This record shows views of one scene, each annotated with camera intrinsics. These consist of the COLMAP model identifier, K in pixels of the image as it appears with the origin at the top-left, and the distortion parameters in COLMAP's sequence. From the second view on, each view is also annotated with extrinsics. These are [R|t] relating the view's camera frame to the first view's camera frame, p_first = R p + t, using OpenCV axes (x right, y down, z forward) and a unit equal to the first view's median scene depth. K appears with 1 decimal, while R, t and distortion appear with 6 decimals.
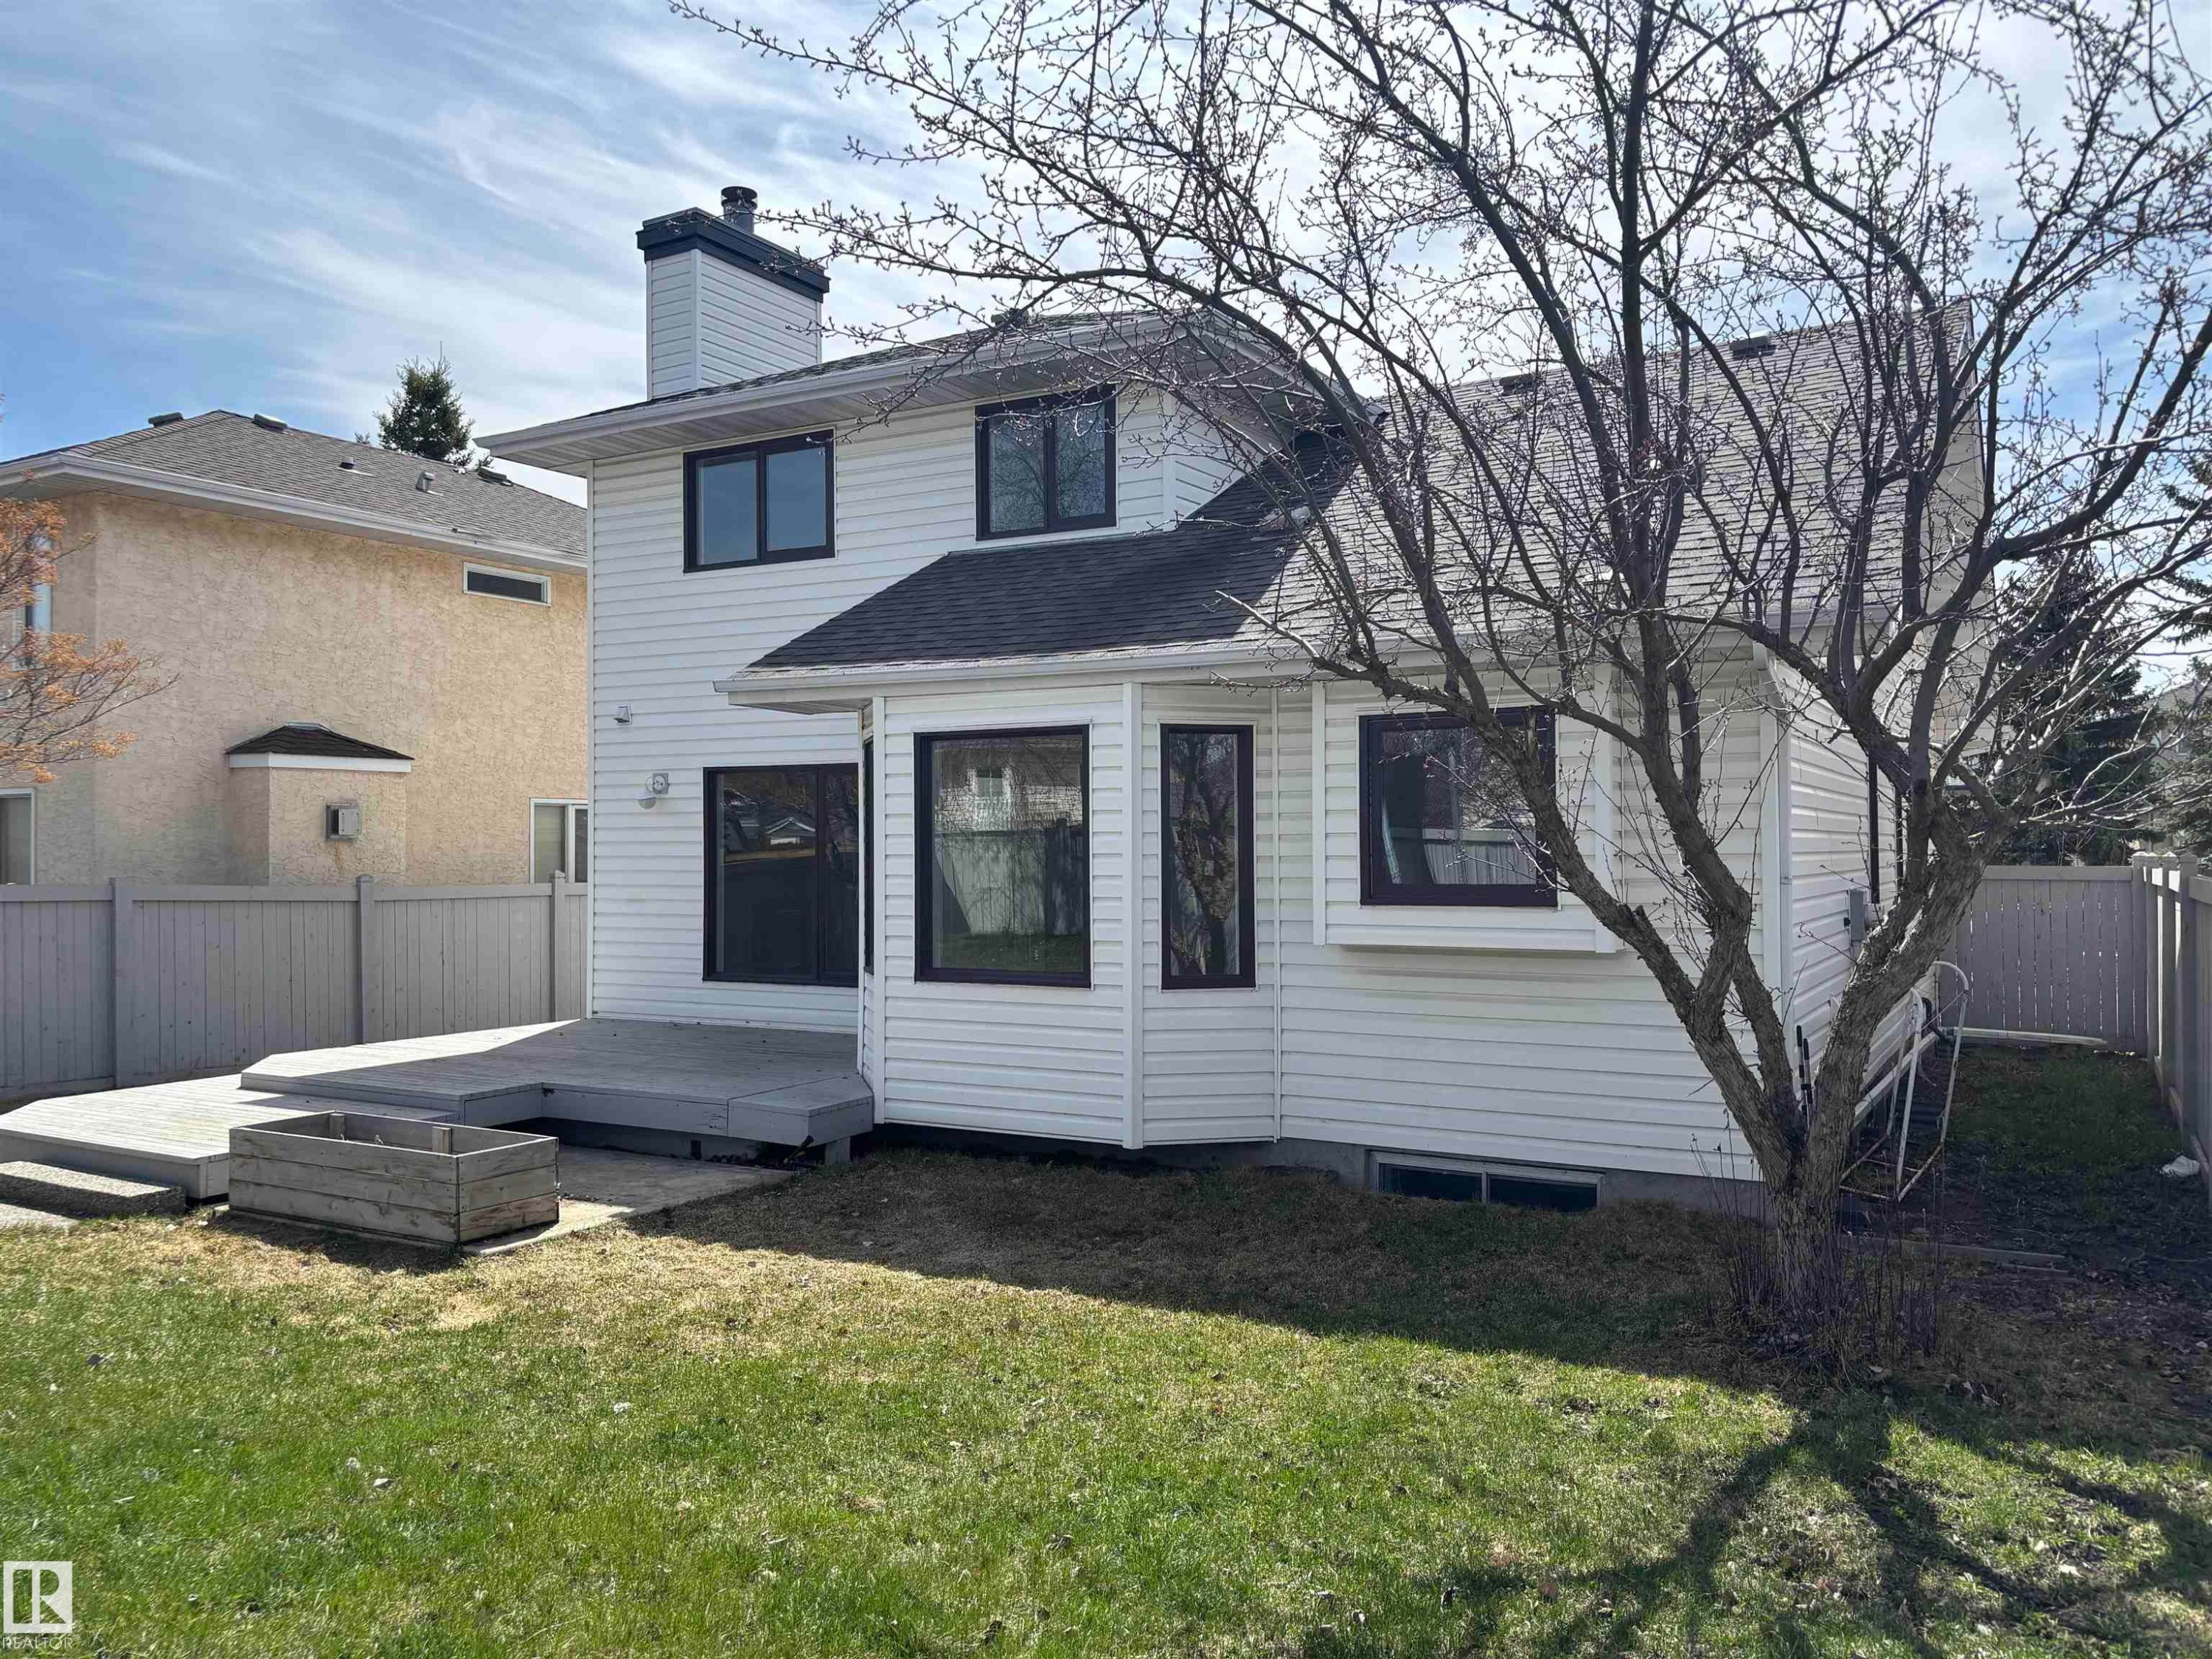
lens RADIAL K [[1672.8, 0, 1110.7], [0, 1672.8, 818.2], [0, 0, 1]] dist [0.035578, -0.033013]
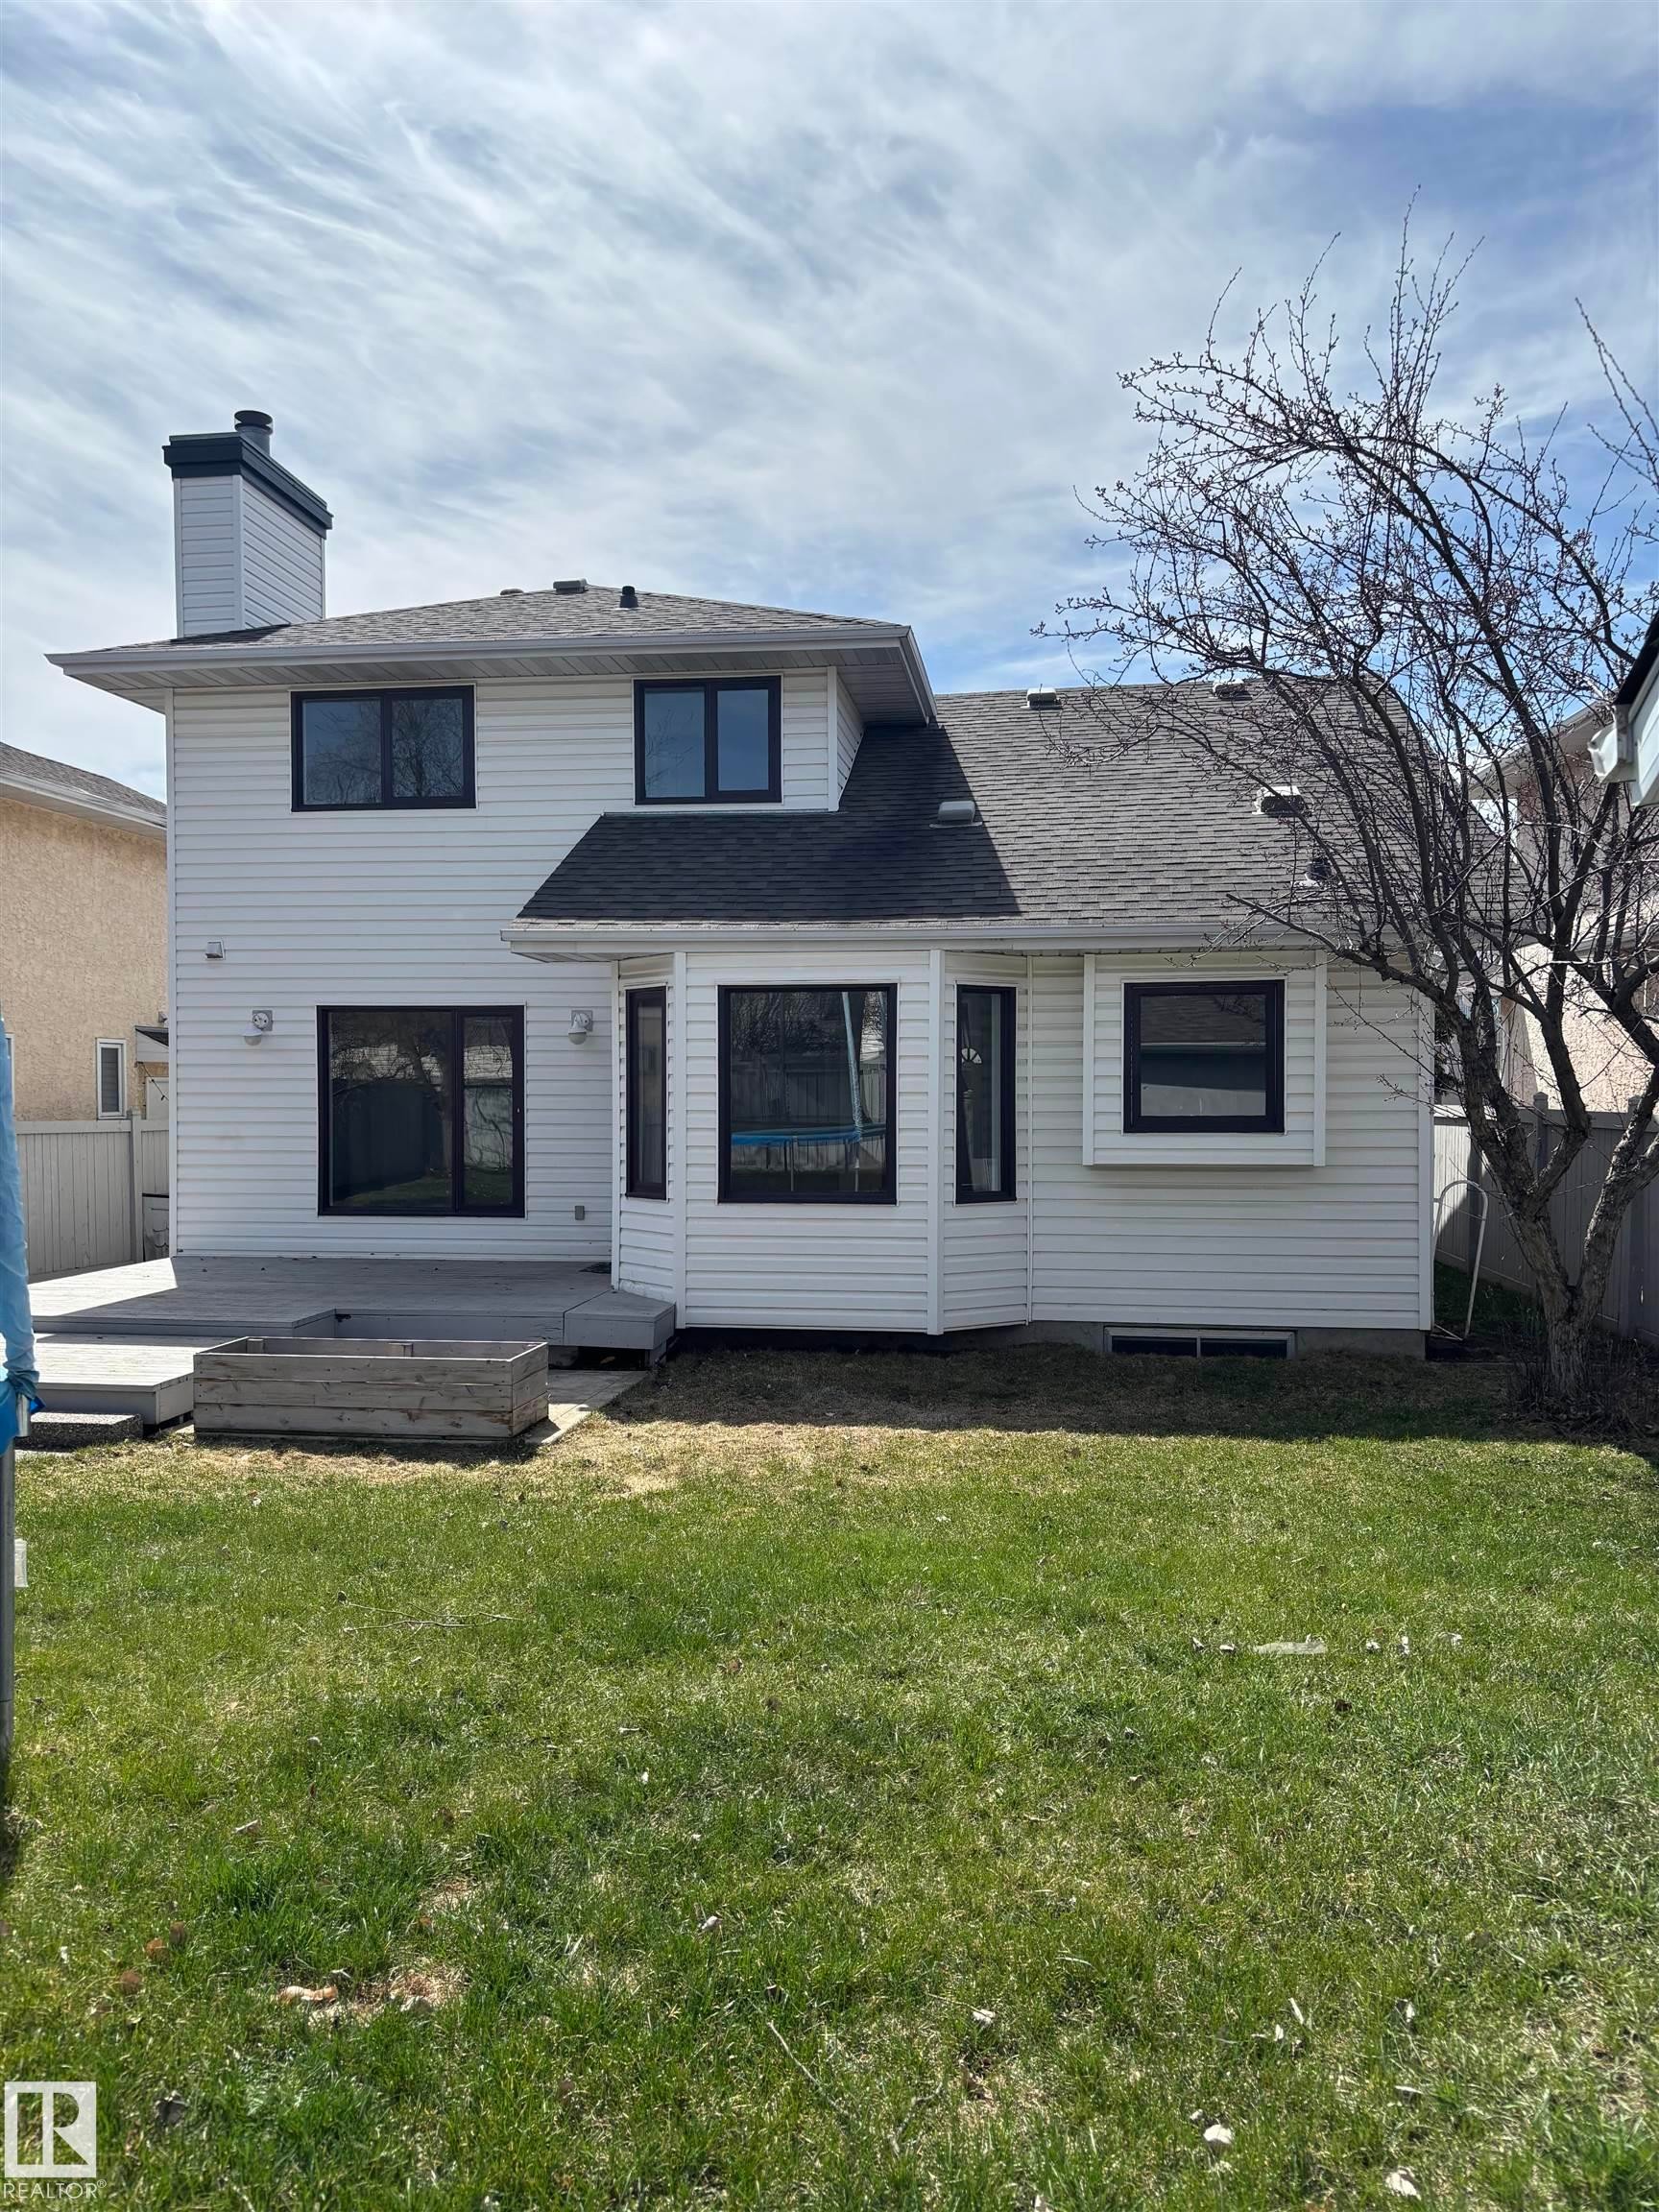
lens RADIAL K [[1672.8, 0, 815.7], [0, 1672.8, 1119.5], [0, 0, 1]] dist [0.035578, -0.033013]
pose [[0.930182, -0.002373, 0.367092, -0.423610], [-0.010796, 0.999370, 0.033815, 0.001105], [-0.366941, -0.035417, 0.929570, -0.073985]]
